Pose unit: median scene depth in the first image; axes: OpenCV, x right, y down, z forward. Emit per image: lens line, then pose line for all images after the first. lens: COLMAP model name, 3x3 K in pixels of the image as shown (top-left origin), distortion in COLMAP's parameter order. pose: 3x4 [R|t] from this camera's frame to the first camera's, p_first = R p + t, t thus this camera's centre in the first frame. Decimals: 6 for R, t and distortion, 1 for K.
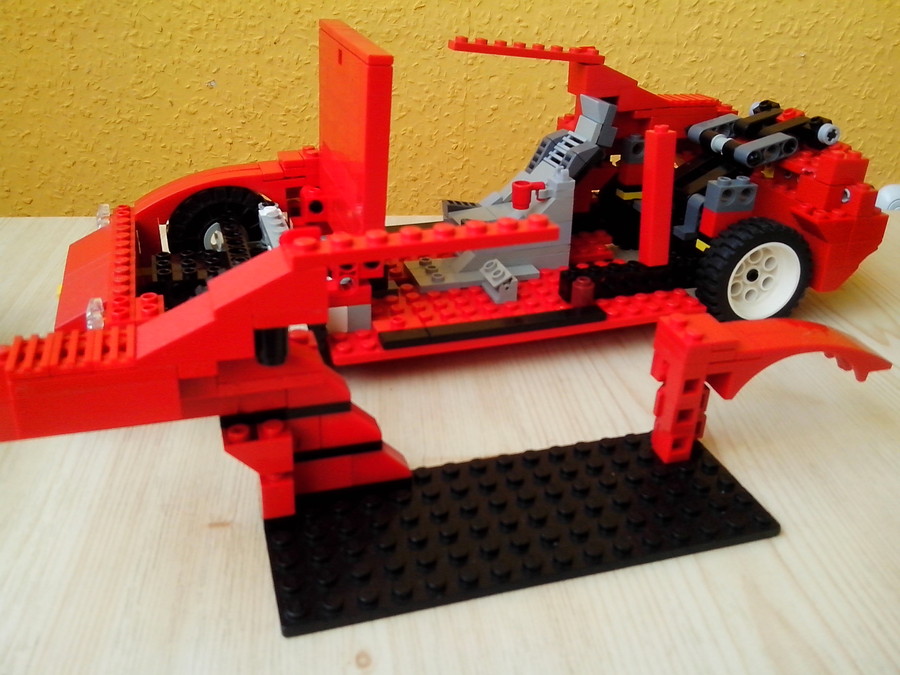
lens RADIAL K [[837.5, 0, 450.0], [0, 837.5, 337.5], [0, 0, 1]] dist [0.063669, -0.101970]
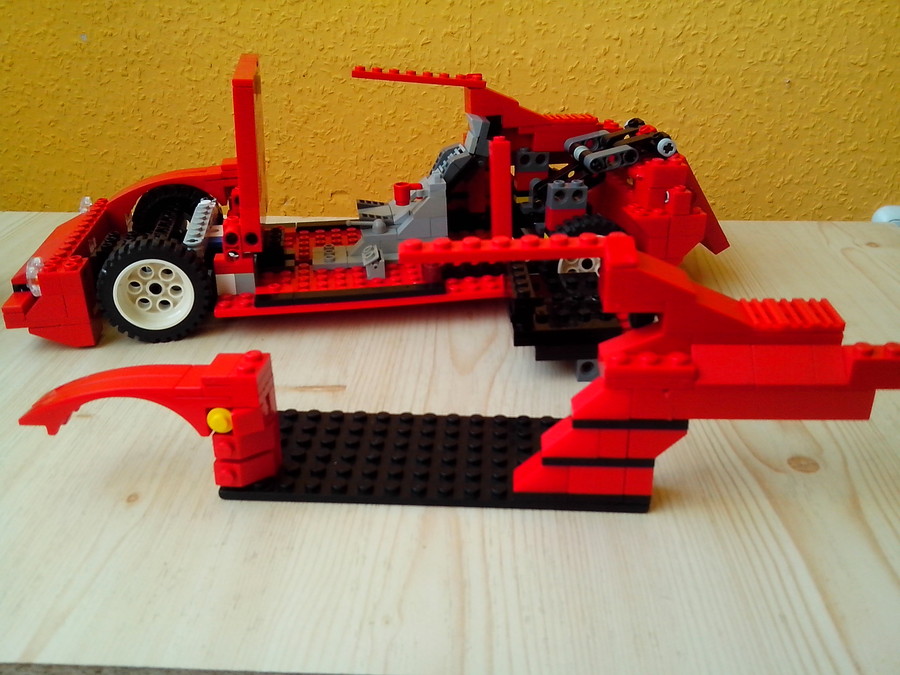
lens RADIAL K [[837.5, 0, 450.0], [0, 837.5, 337.5], [0, 0, 1]] dist [0.063669, -0.101970]
pose [[0.985667, 0.039403, -0.164038, 0.352118], [-0.045540, 0.998390, -0.033822, 0.074672], [0.162441, 0.040808, 0.985874, -0.177185]]
